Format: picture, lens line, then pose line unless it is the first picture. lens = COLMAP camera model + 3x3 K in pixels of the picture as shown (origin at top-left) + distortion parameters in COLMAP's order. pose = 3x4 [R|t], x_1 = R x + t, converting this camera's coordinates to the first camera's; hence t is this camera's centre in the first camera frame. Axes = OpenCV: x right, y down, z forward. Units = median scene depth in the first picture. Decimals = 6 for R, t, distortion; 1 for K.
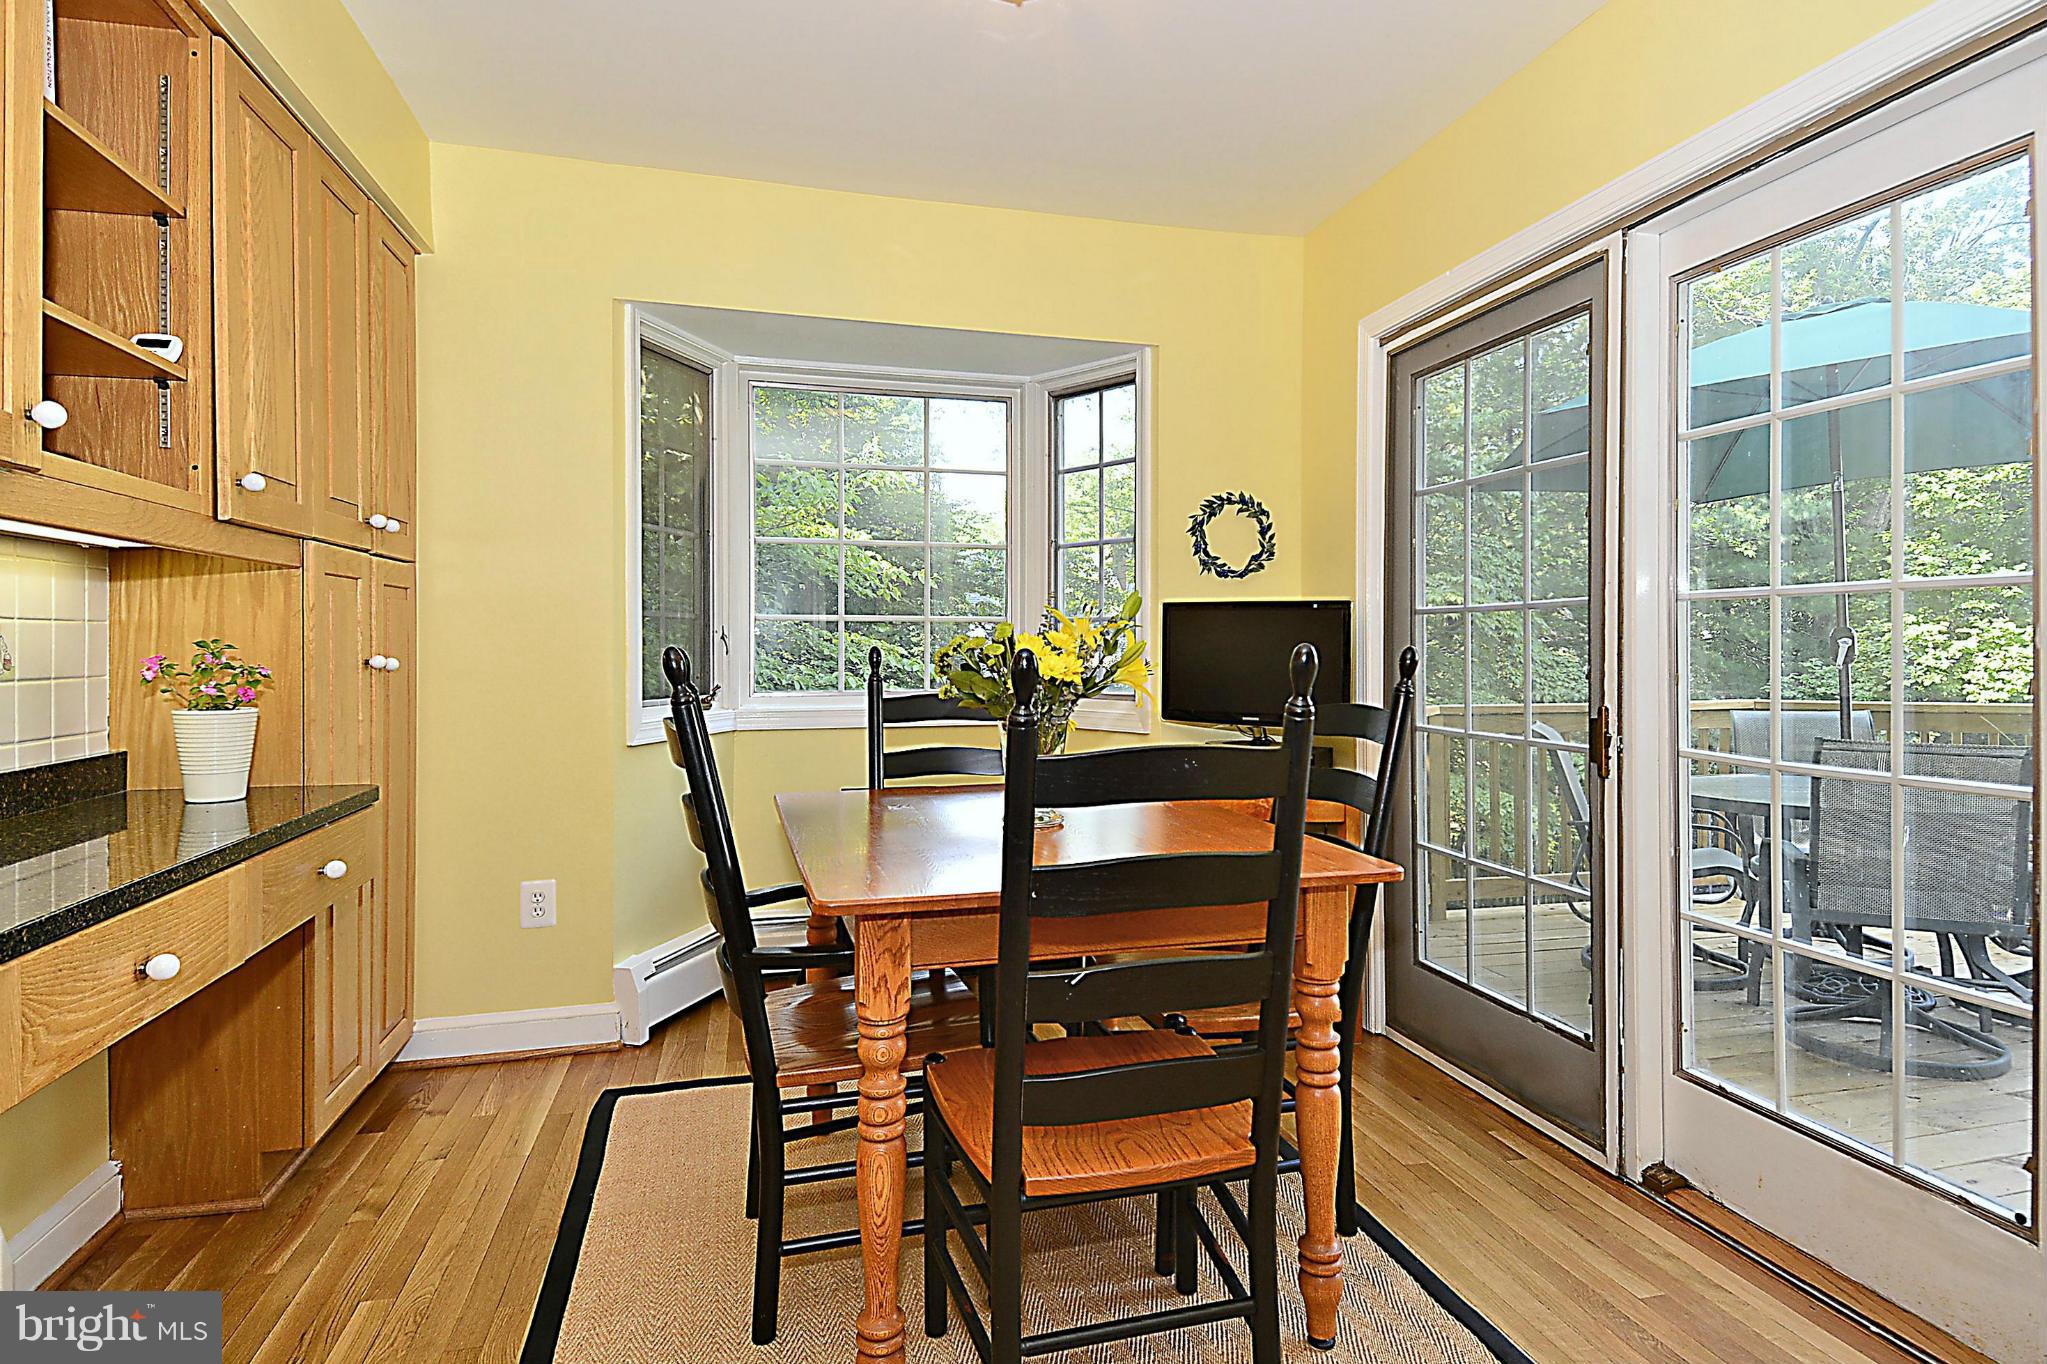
lens RADIAL K [[1093.2, 0, 1063.3], [0, 1093.2, 649.5], [0, 0, 1]] dist [0.067465, -0.000254]
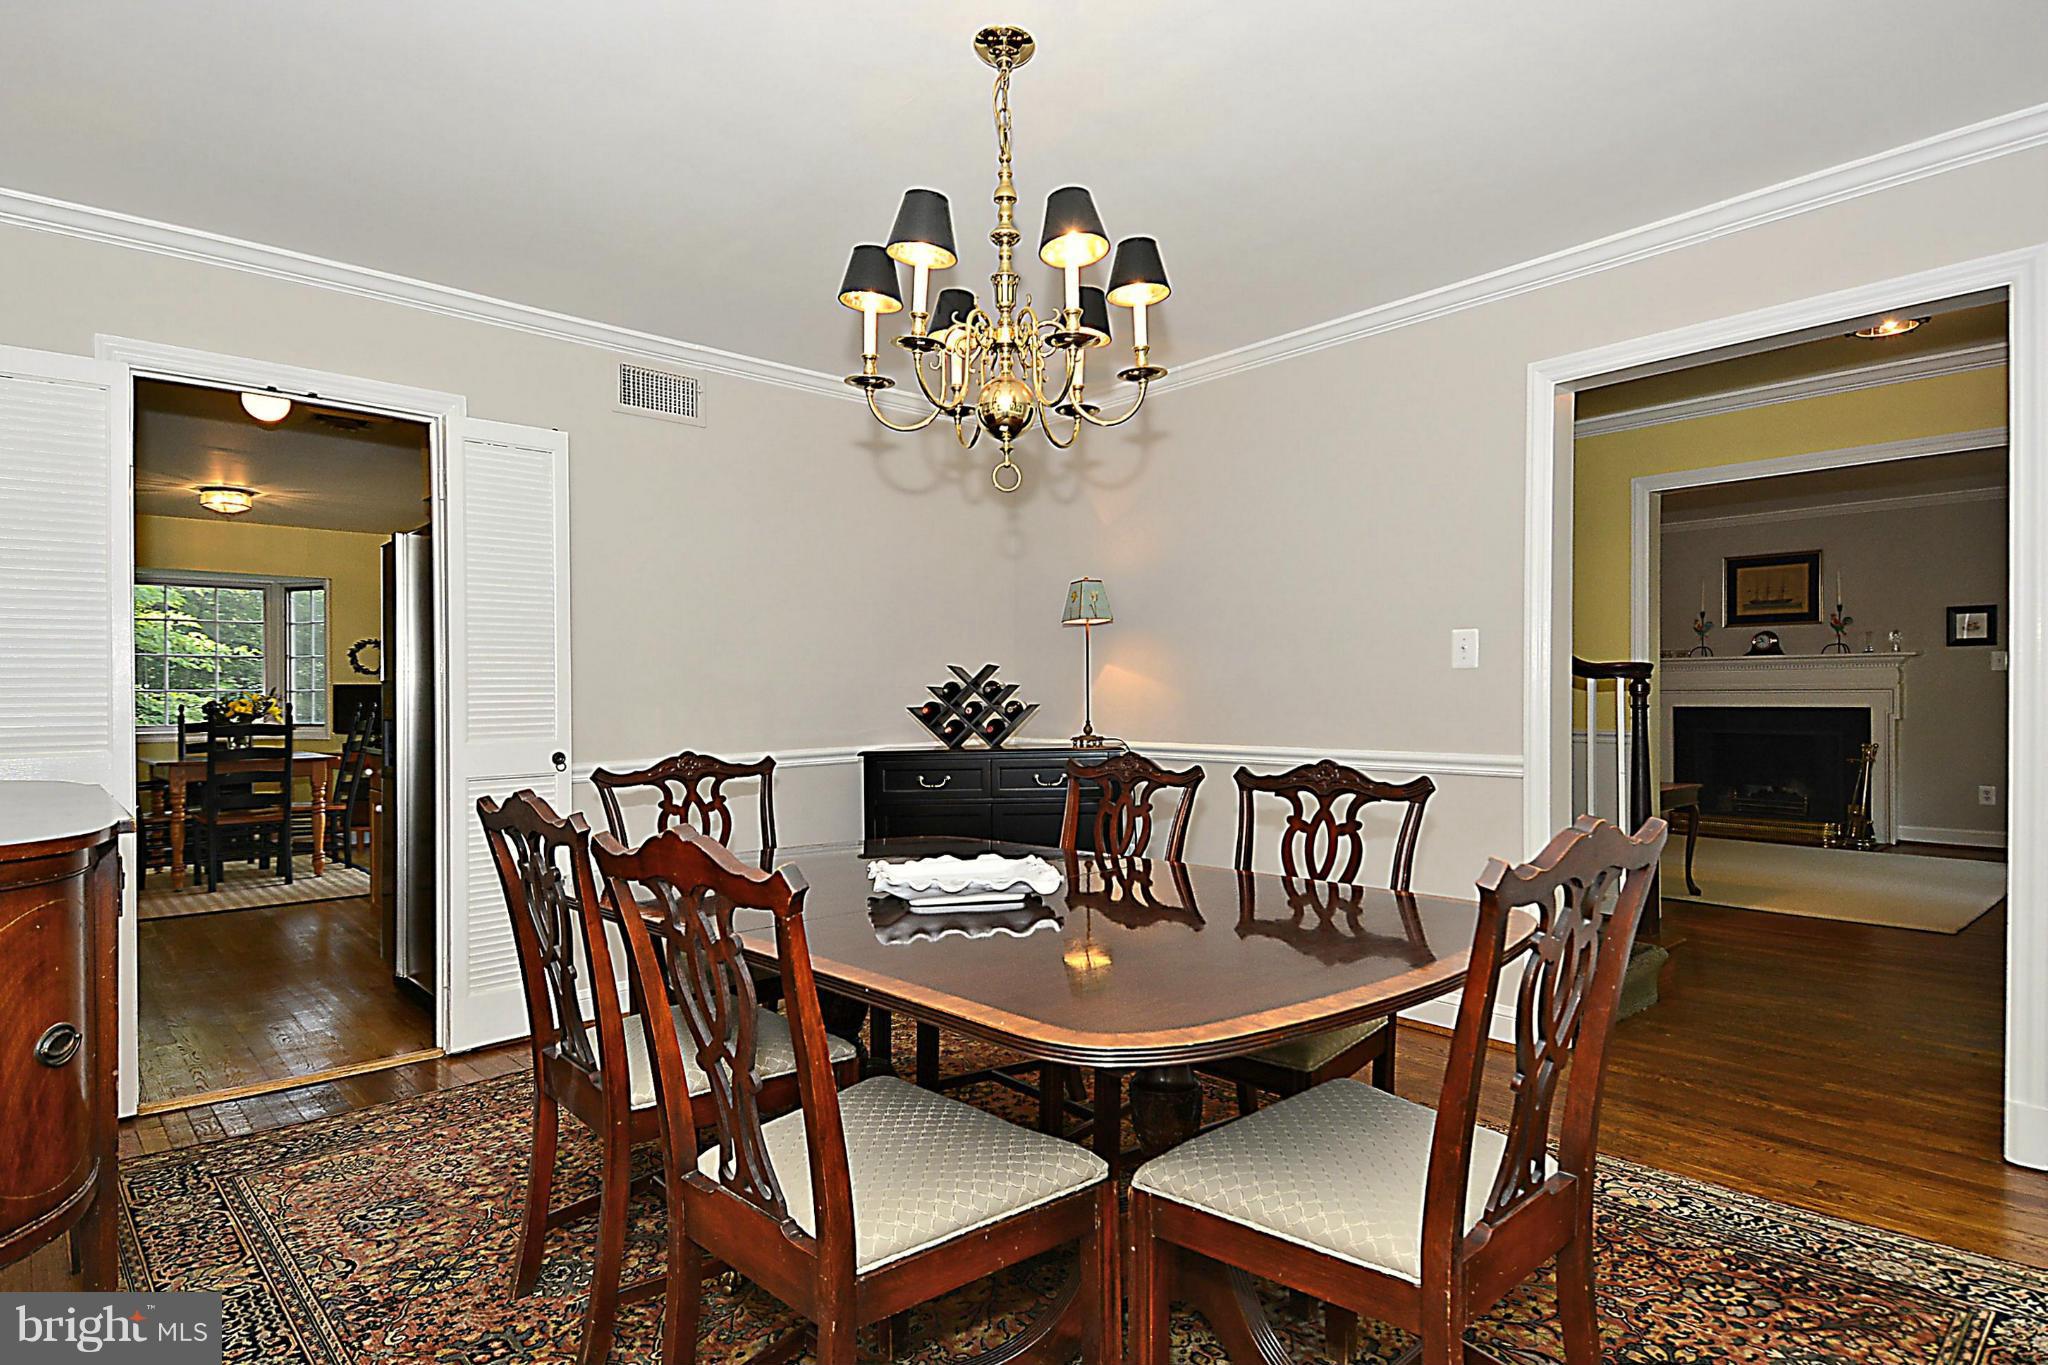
lens RADIAL K [[1085.0, 0, 1051.5], [0, 1085.0, 704.3], [0, 0, 1]] dist [0.001776, -0.000071]
pose [[0.888384, -0.001805, 0.459098, 0.432980], [-0.002023, 0.999967, 0.007845, -0.024699], [-0.459097, -0.007898, 0.888351, -2.022256]]
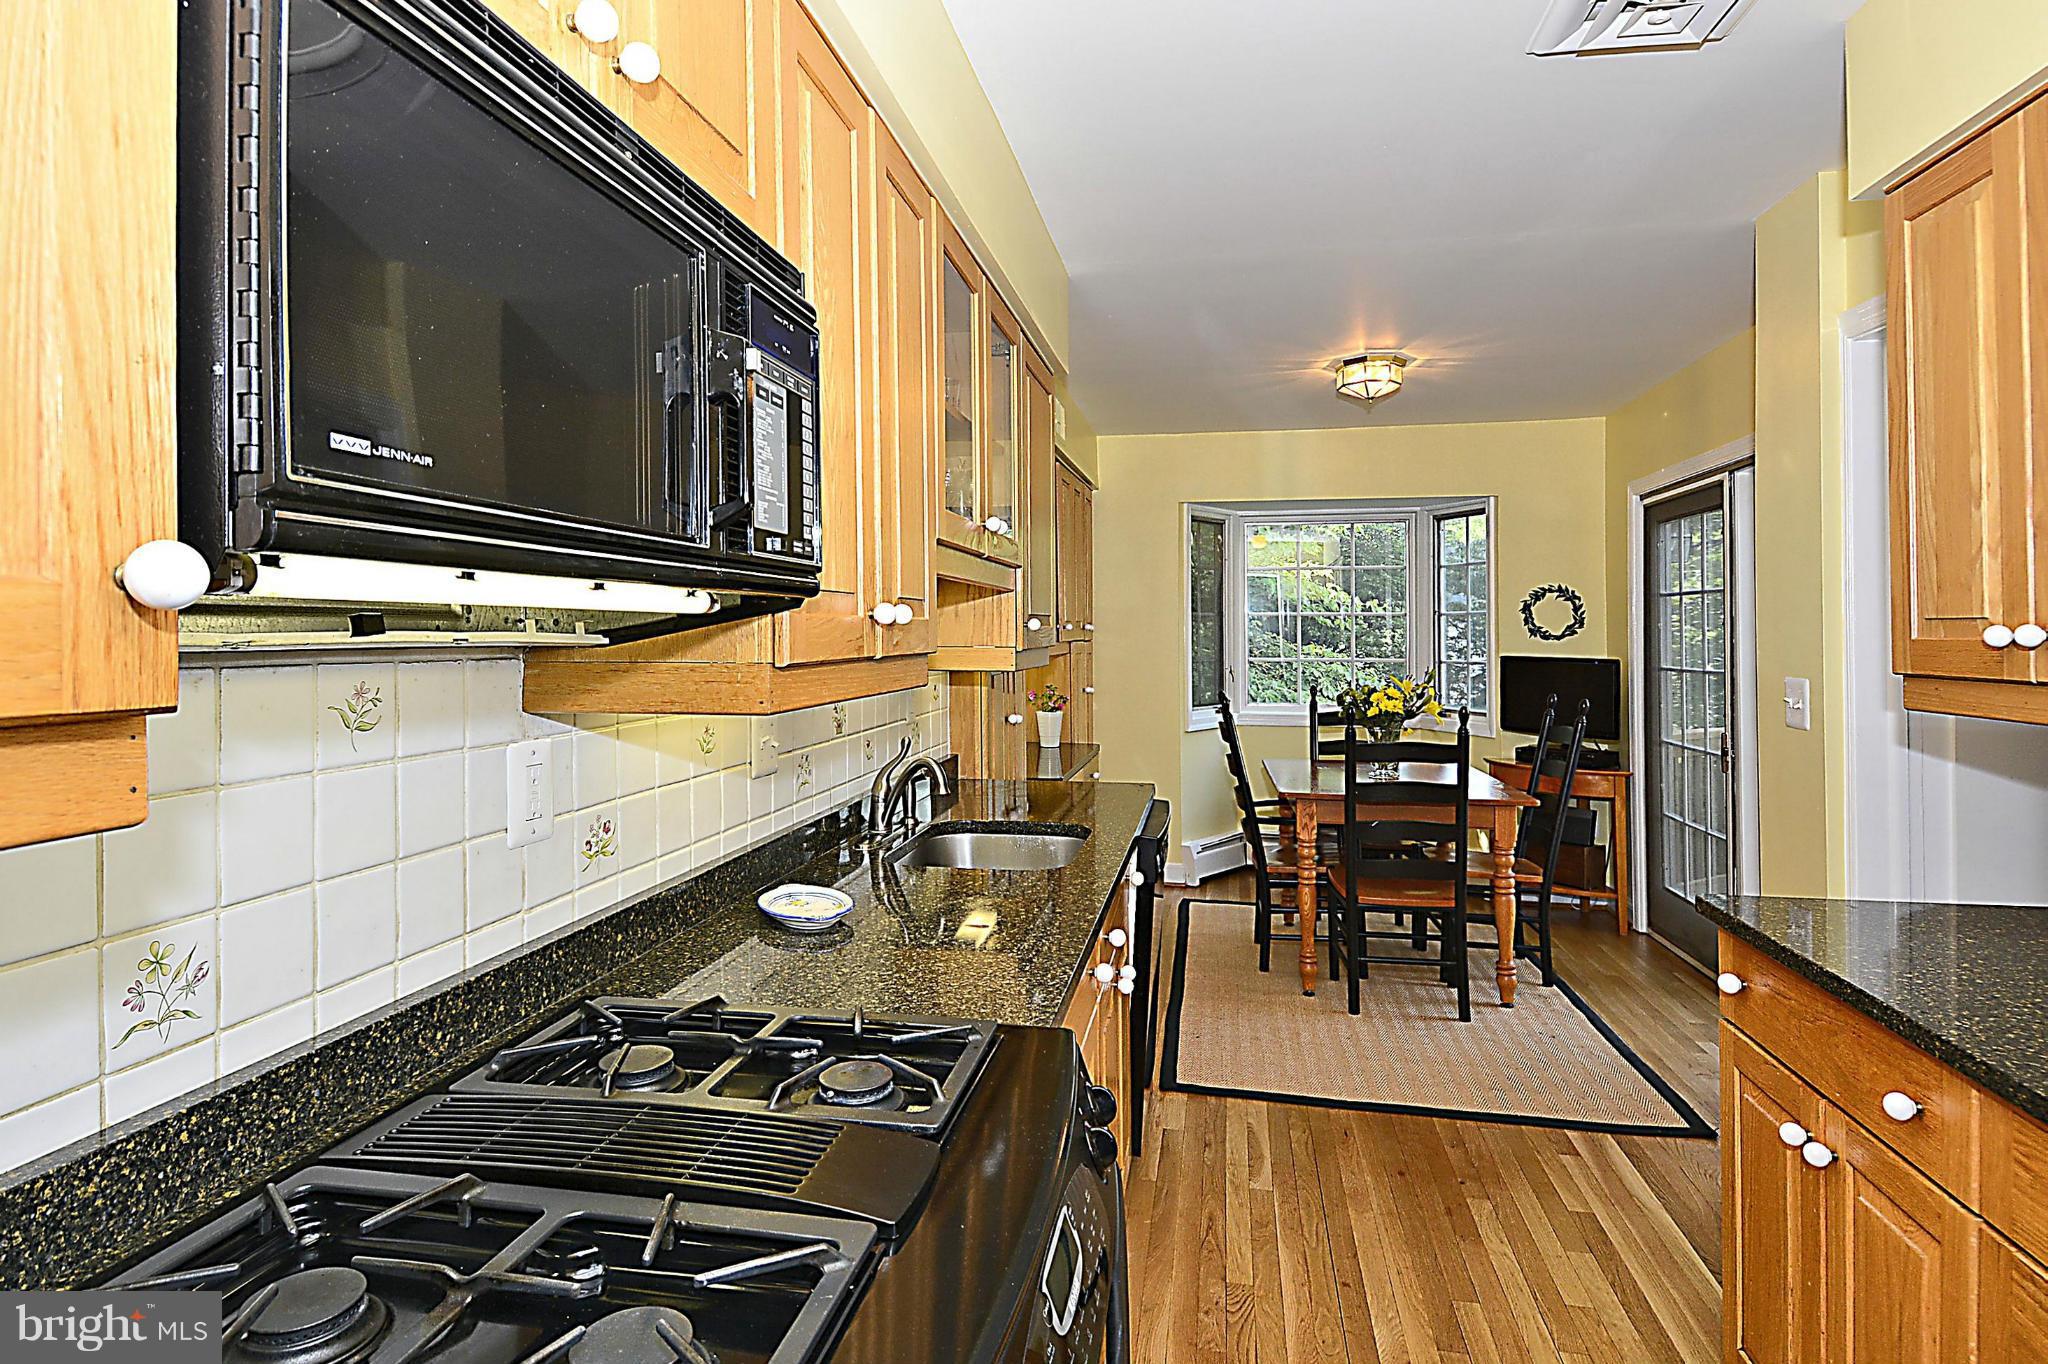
lens RADIAL K [[1140.8, 0, 1013.1], [0, 1140.8, 612.3], [0, 0, 1]] dist [0.042026, 0.000071]
pose [[0.894958, -0.007604, -0.446086, 0.221207], [-0.000727, 0.999829, -0.018502, -0.082106], [0.446150, 0.016883, 0.894799, -0.904432]]
